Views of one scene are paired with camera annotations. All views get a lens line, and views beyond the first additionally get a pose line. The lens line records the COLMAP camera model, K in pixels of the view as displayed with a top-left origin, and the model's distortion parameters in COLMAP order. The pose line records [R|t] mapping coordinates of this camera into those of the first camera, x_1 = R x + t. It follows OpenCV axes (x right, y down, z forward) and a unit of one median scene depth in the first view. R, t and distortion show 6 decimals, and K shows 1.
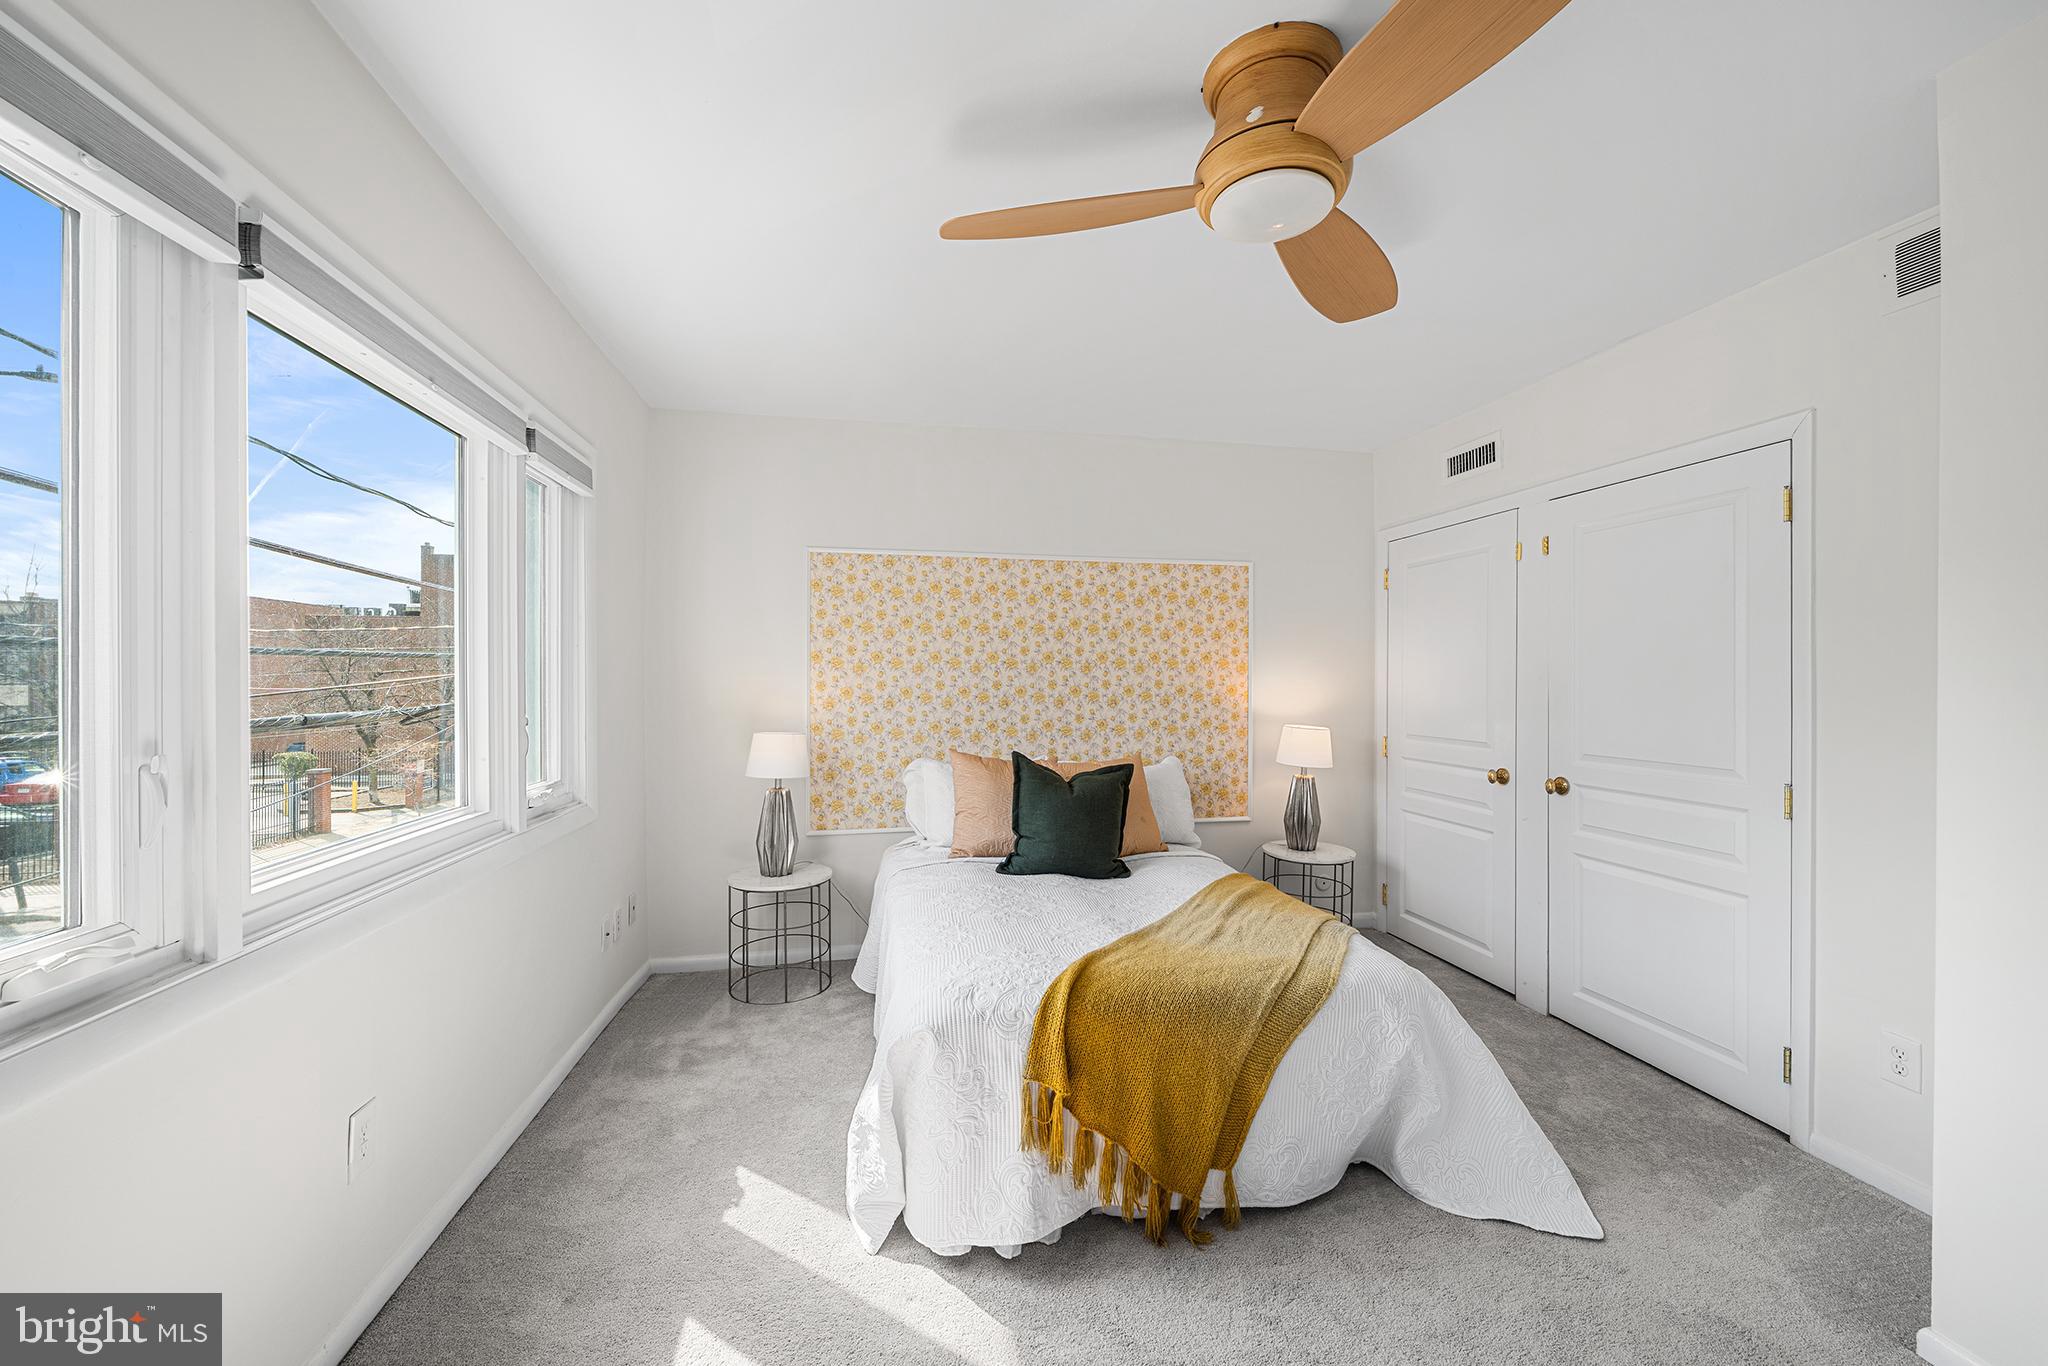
lens RADIAL K [[793.9, 0, 1041.2], [0, 793.9, 679.9], [0, 0, 1]] dist [0.001647, -0.000614]
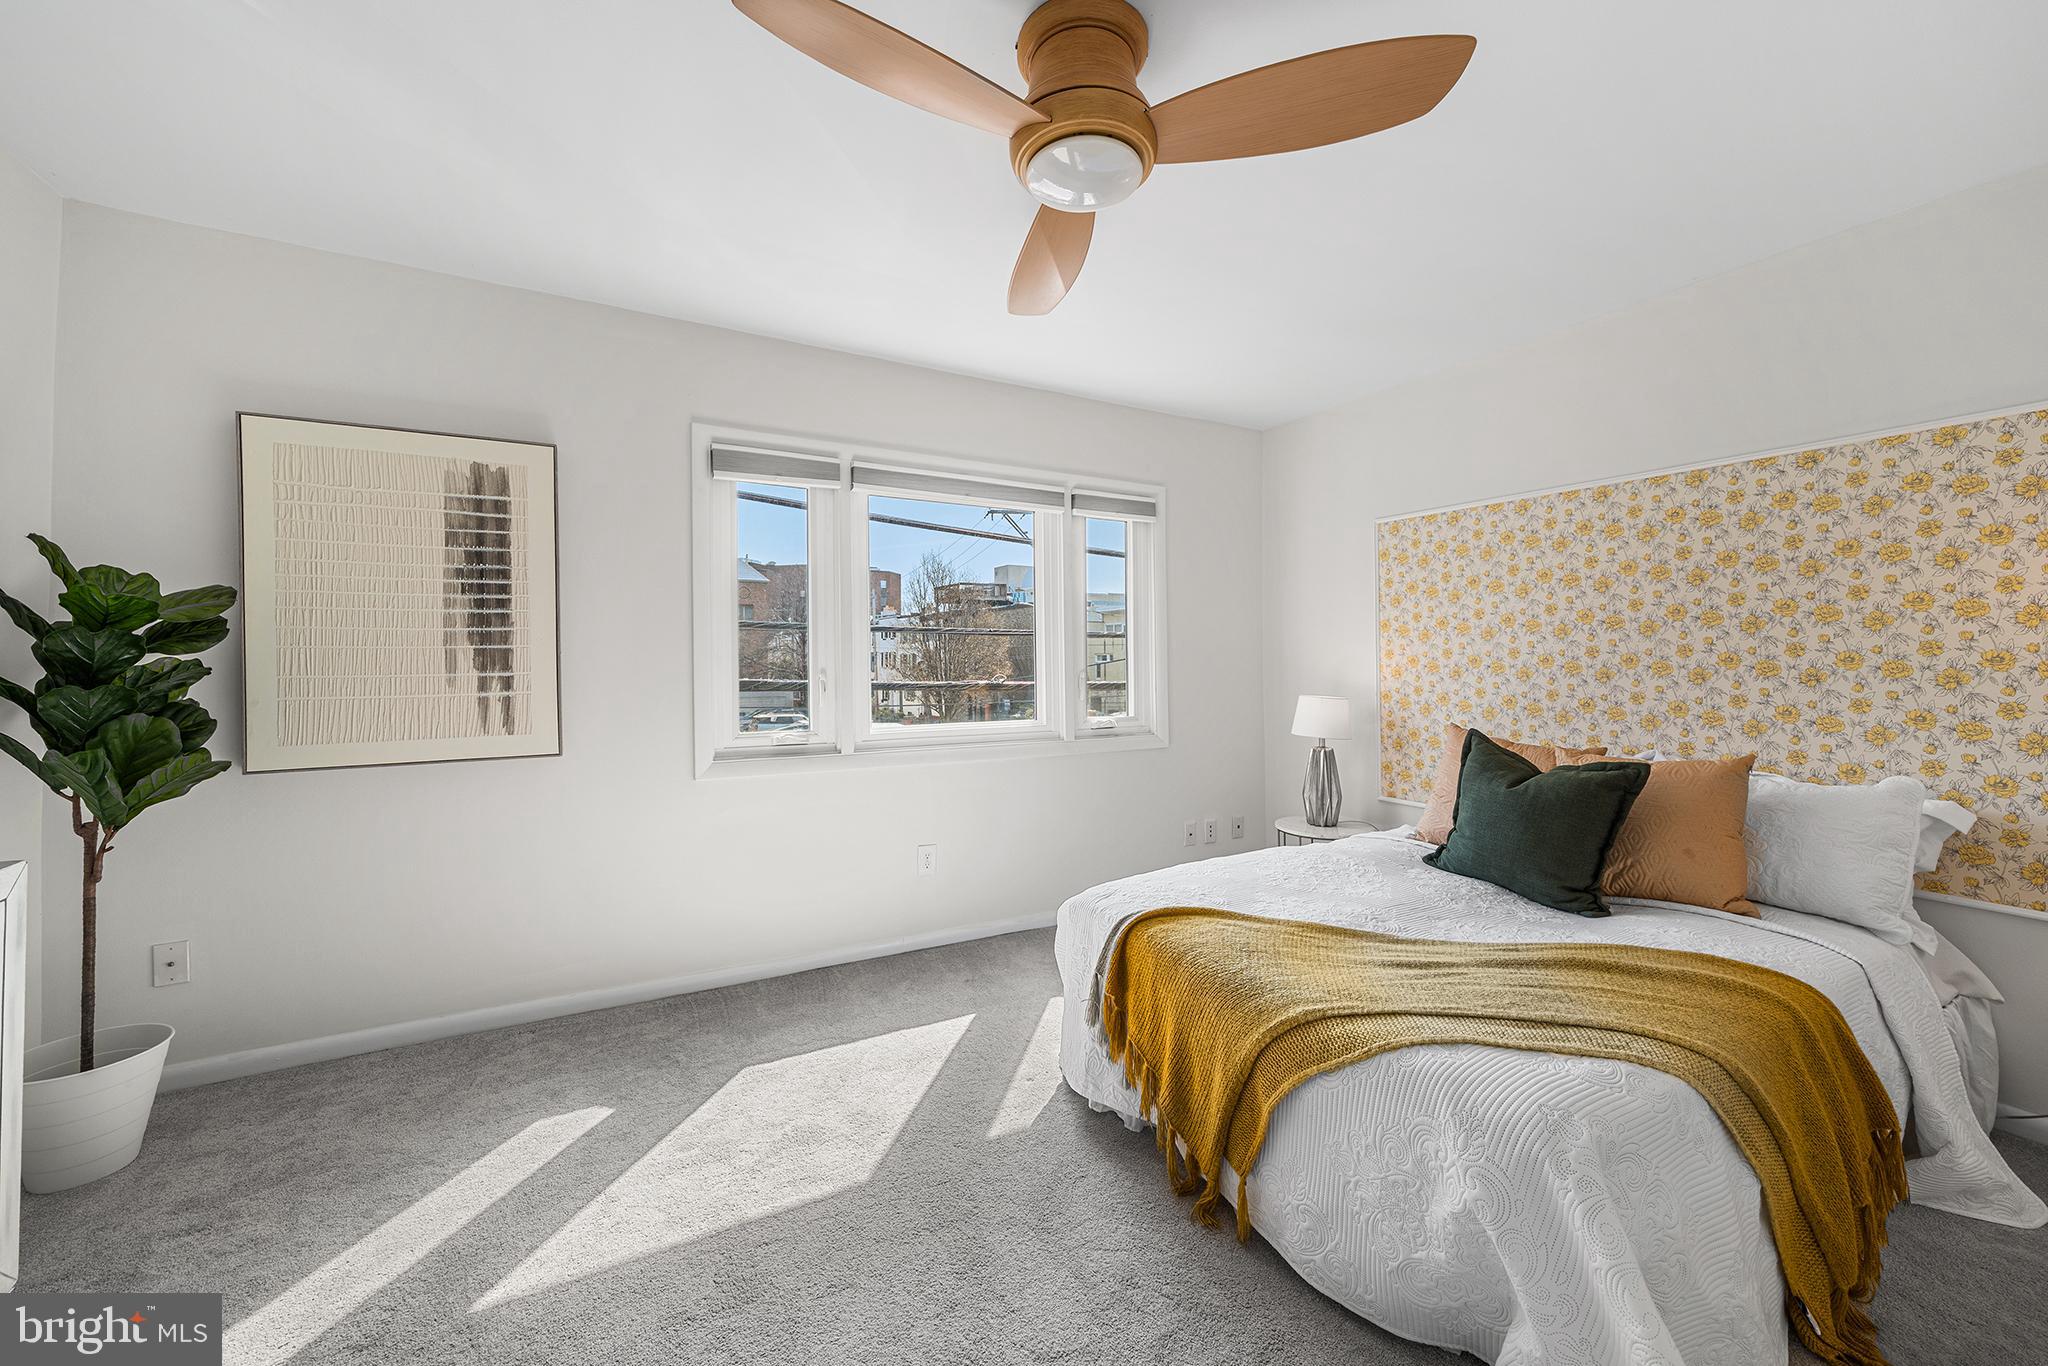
lens RADIAL K [[793.9, 0, 1038.1], [0, 793.9, 673.4], [0, 0, 1]] dist [0.001647, -0.000614]
pose [[0.305953, 0.016022, -0.951912, 0.536231], [0.004094, 0.999827, 0.018144, 0.011523], [0.952038, -0.009448, 0.305834, 0.261066]]
